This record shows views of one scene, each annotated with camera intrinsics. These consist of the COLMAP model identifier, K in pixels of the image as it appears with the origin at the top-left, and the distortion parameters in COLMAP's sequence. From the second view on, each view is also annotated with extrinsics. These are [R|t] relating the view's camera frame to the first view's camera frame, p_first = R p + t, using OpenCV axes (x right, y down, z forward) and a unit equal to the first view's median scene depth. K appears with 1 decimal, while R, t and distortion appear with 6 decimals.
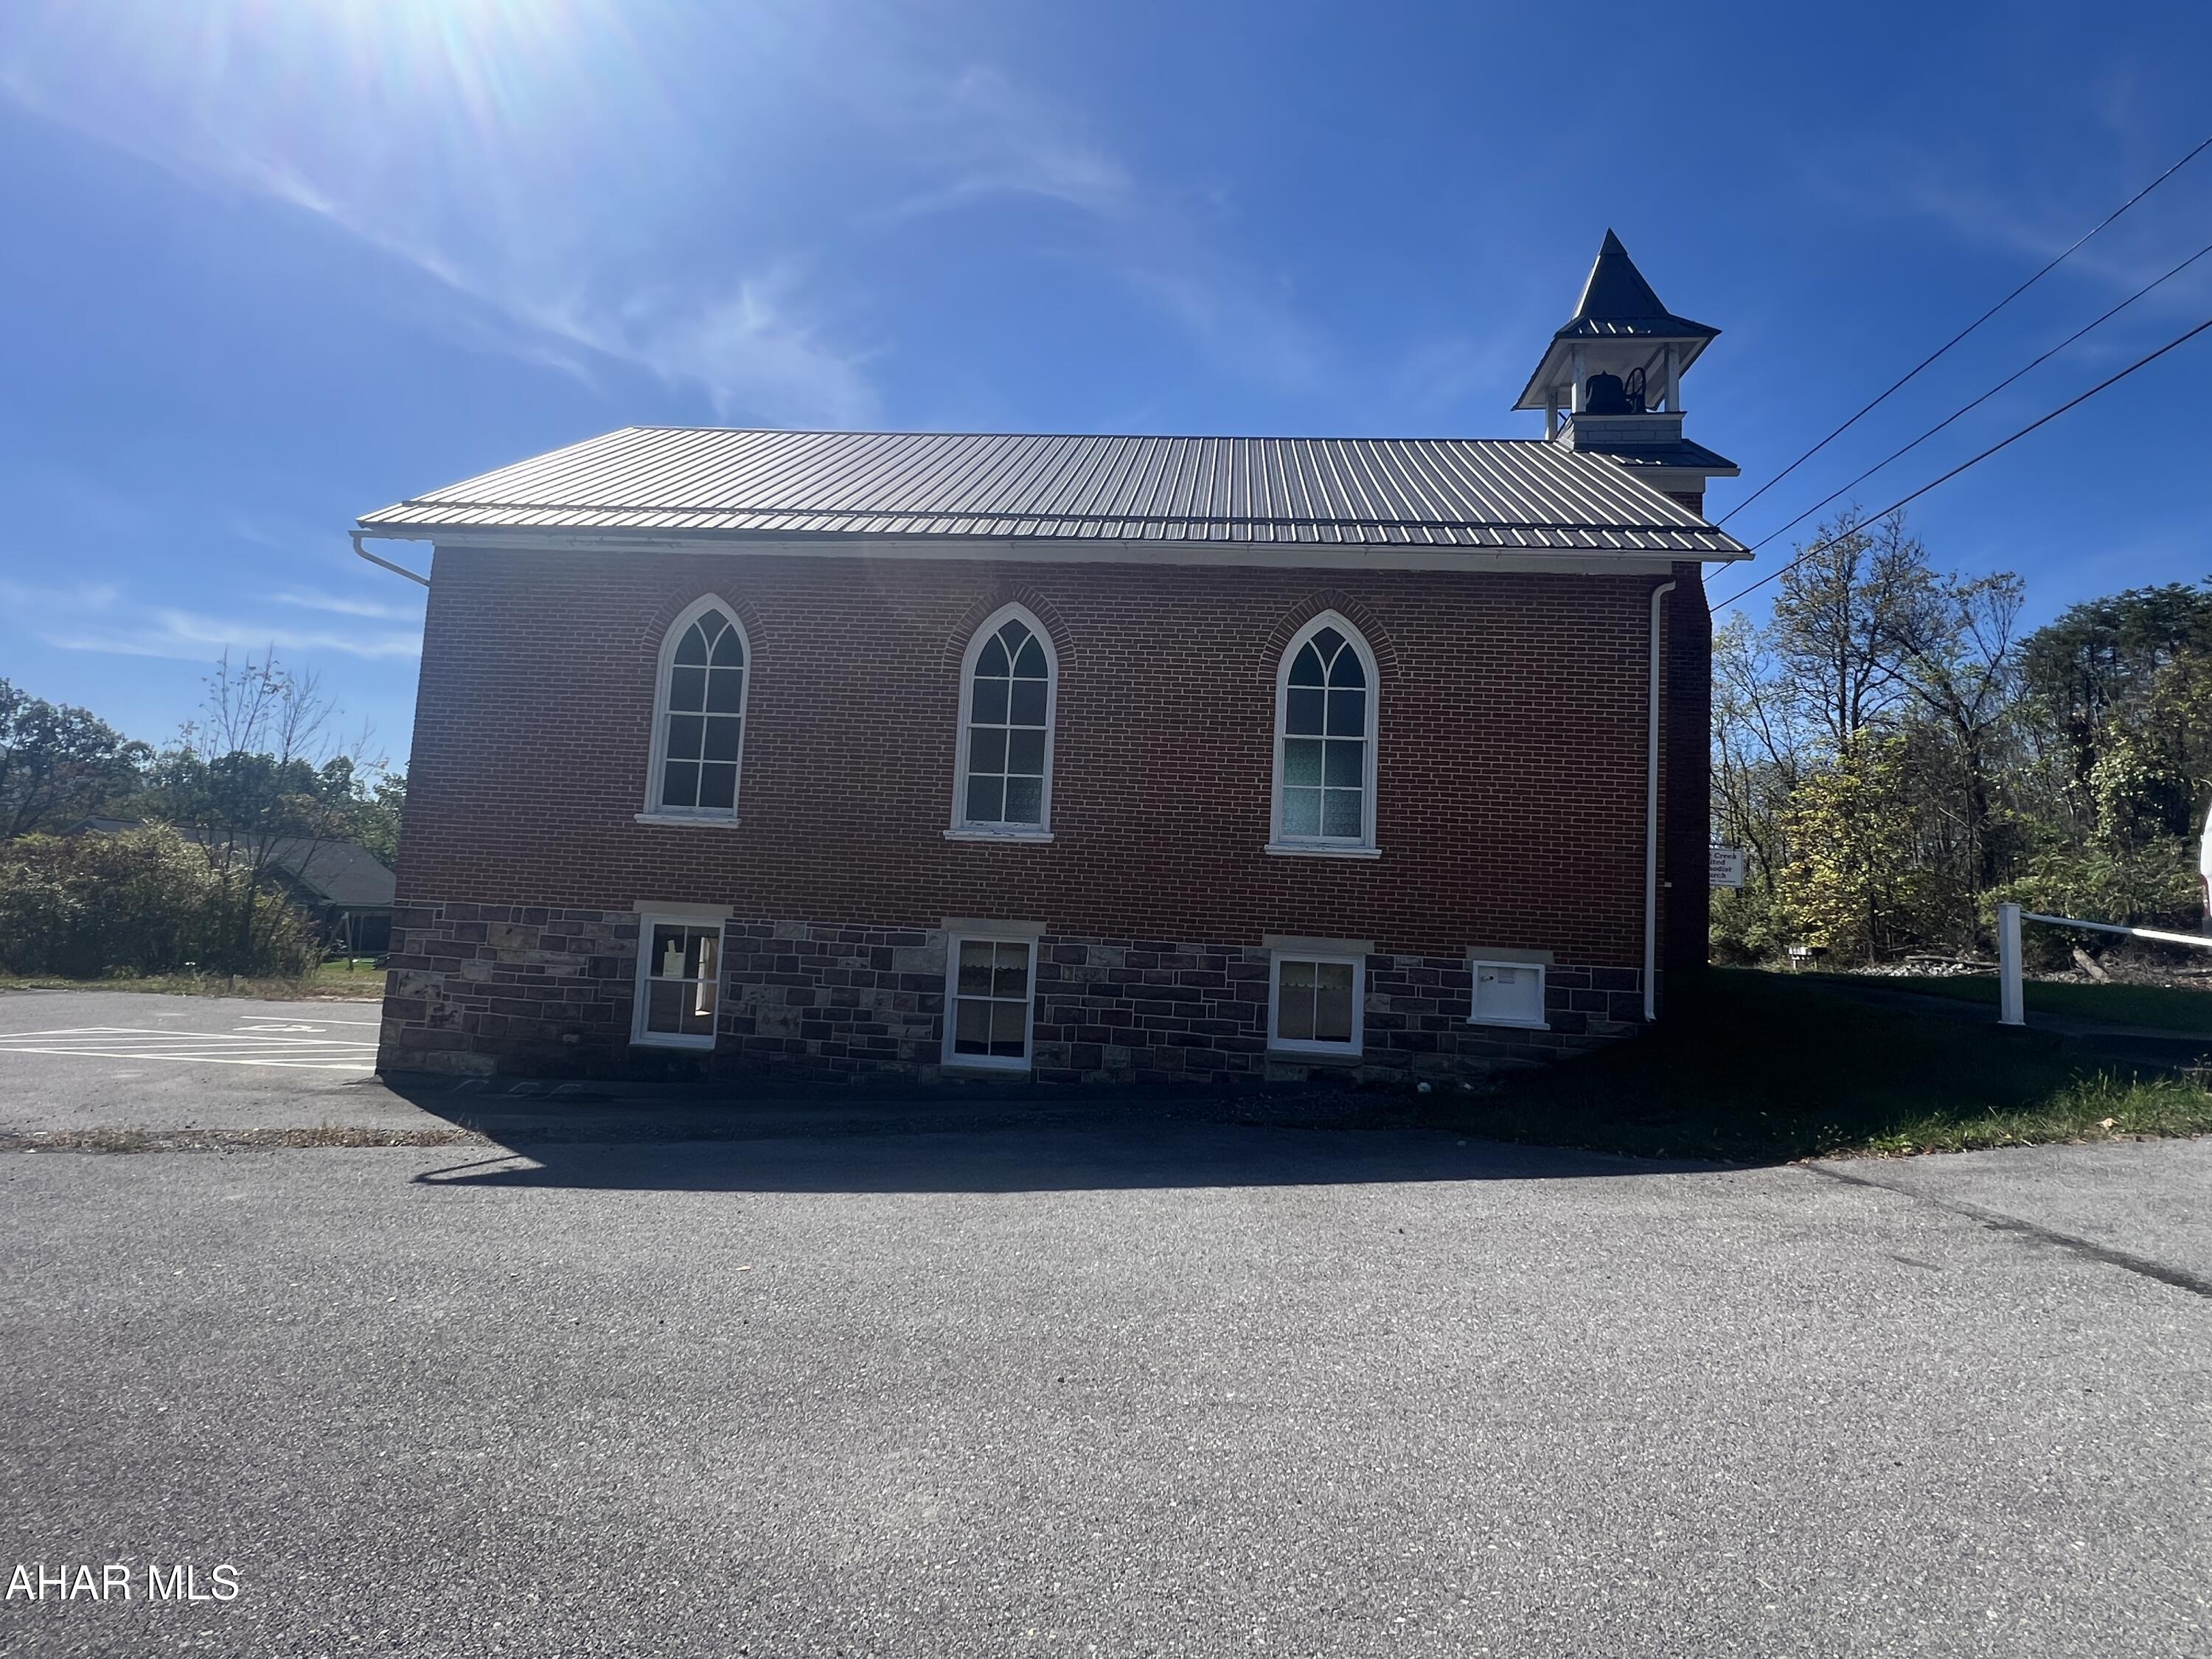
lens RADIAL K [[1089.9, 0, 1105.9], [0, 1089.9, 823.2], [0, 0, 1]] dist [-0.001996, 0.000402]
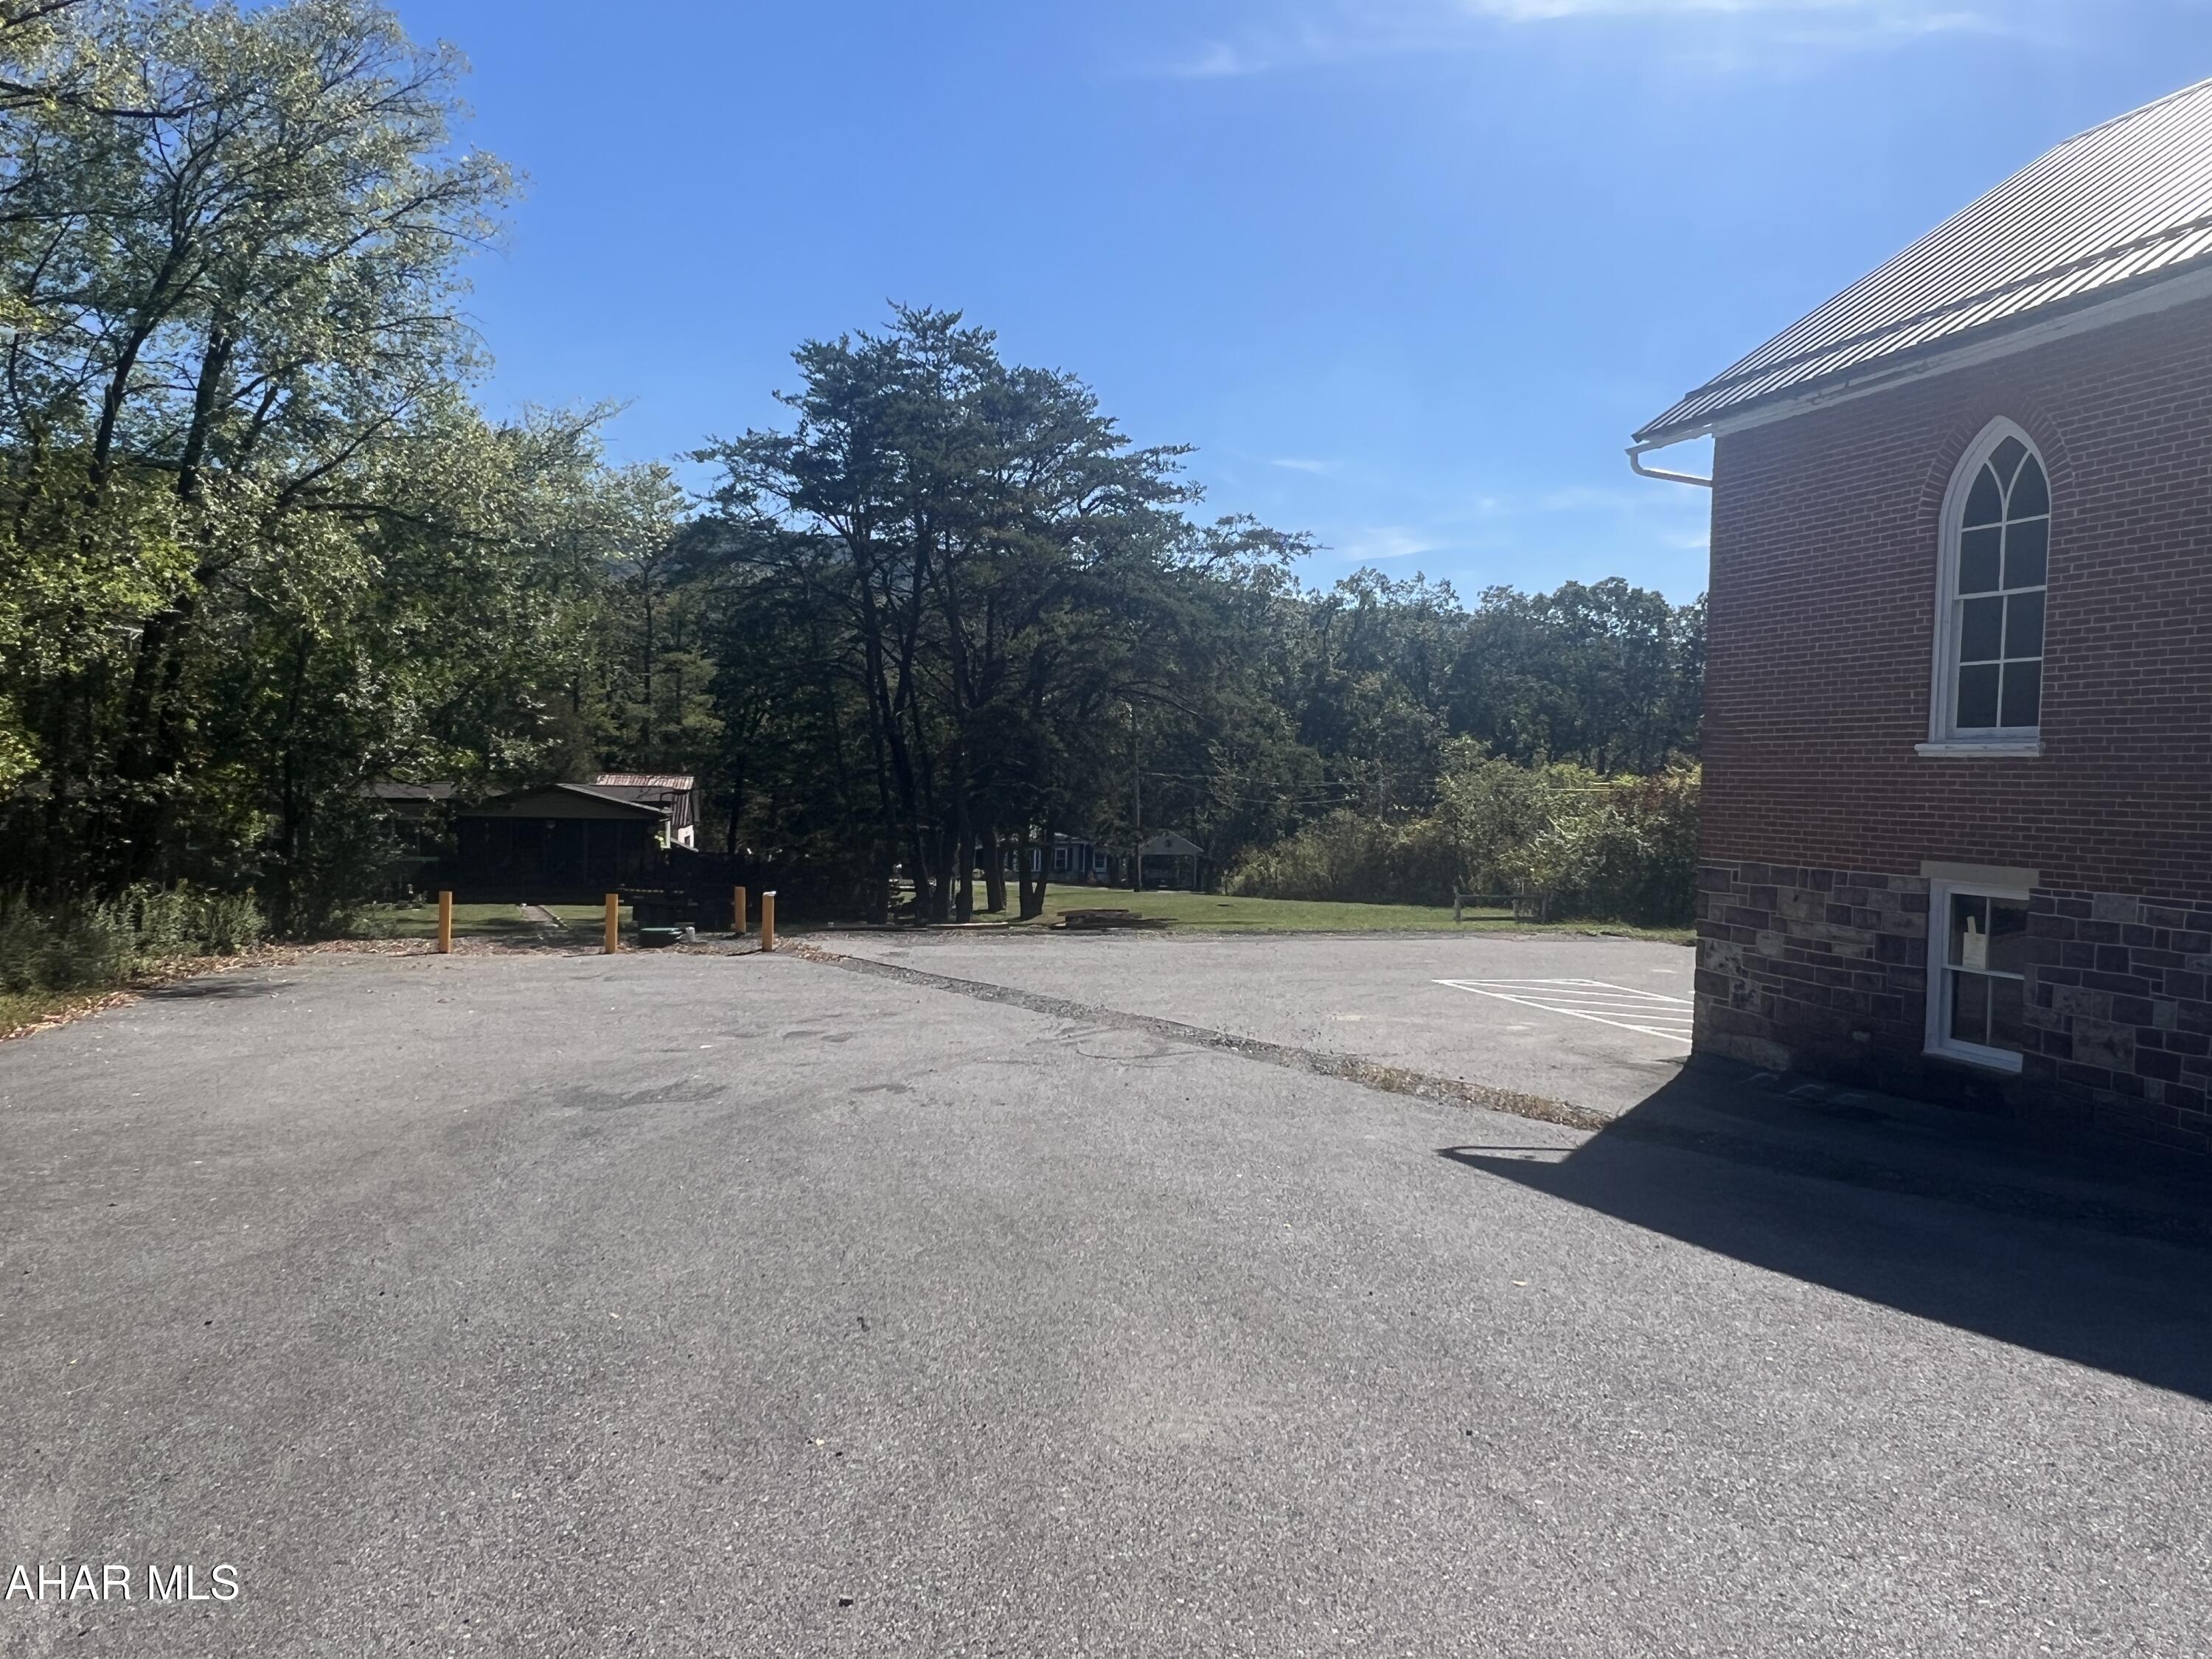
lens RADIAL K [[1601.6, 0, 1110.6], [0, 1601.6, 841.8], [0, 0, 1]] dist [0.002649, -0.003026]
pose [[0.377663, -0.007231, -0.925915, 0.370106], [0.085019, 0.996016, 0.026899, -0.018703], [0.922032, -0.088879, 0.376773, 0.081086]]
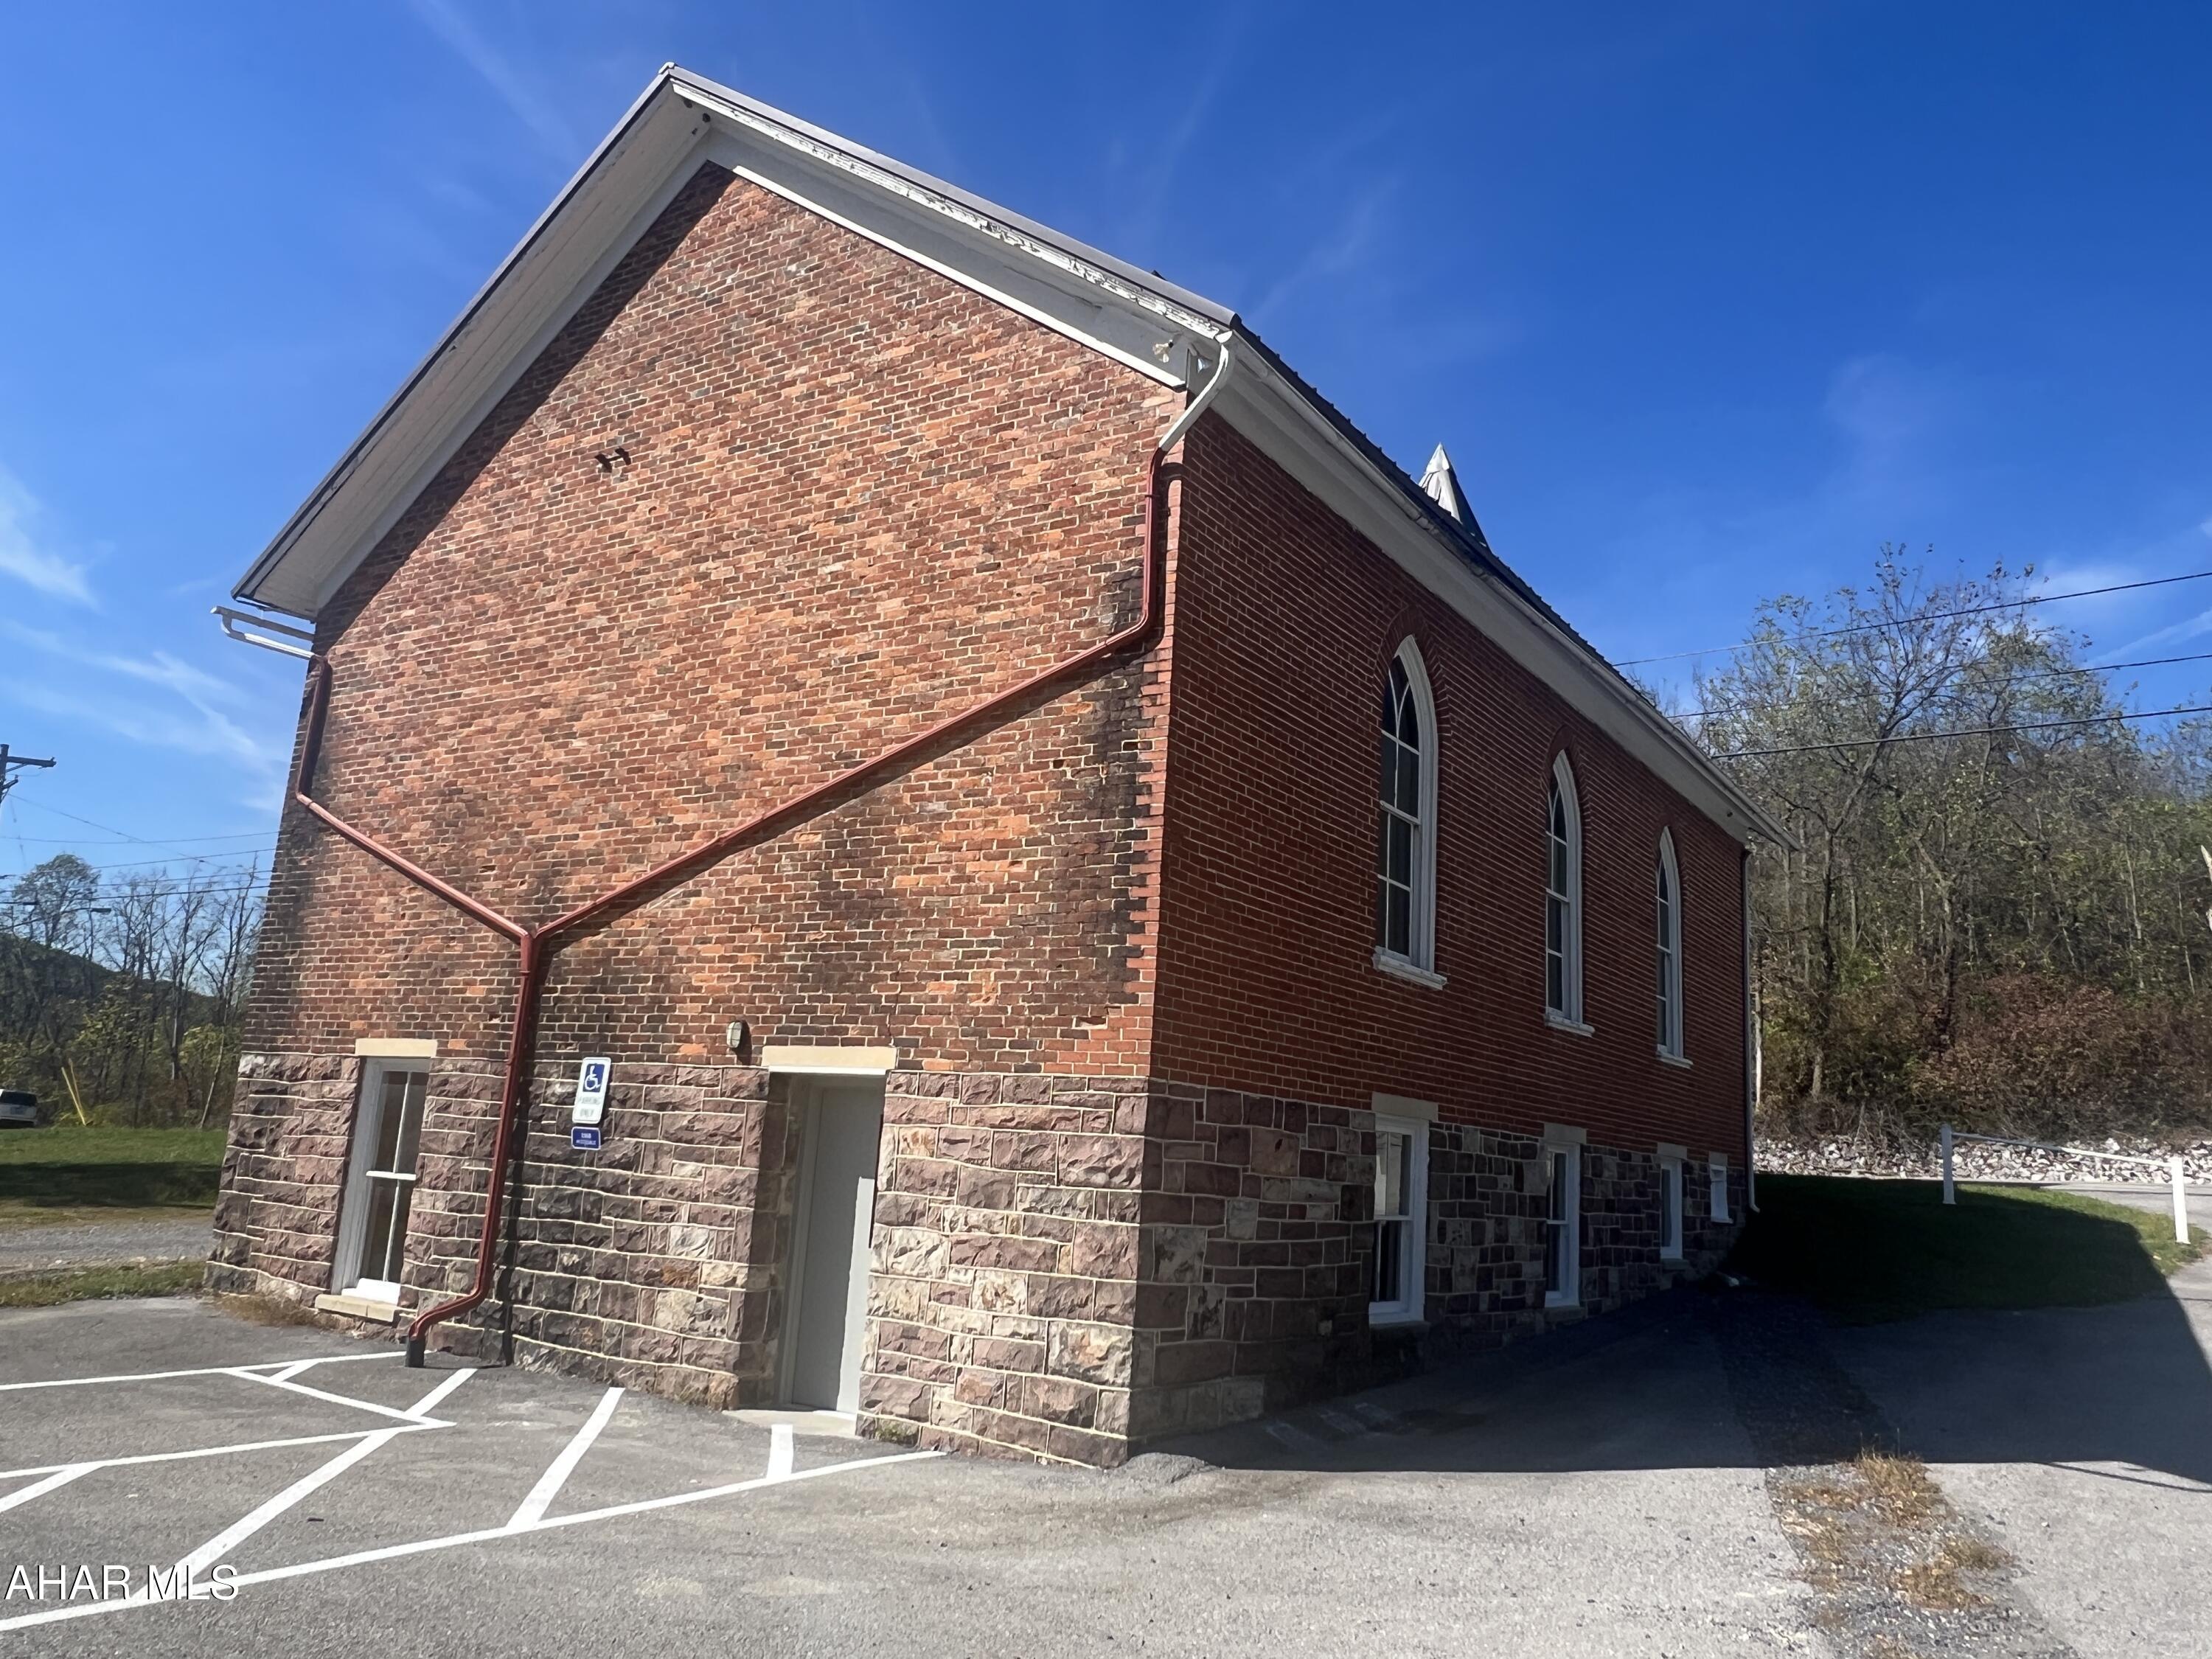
lens RADIAL K [[1601.6, 0, 1106.4], [0, 1601.6, 831.2], [0, 0, 1]] dist [0.002649, -0.003026]
pose [[0.490482, 0.156764, 0.857236, -1.325868], [-0.118539, 0.986546, -0.112587, 0.044150], [-0.863352, -0.046394, 0.502465, 0.676833]]
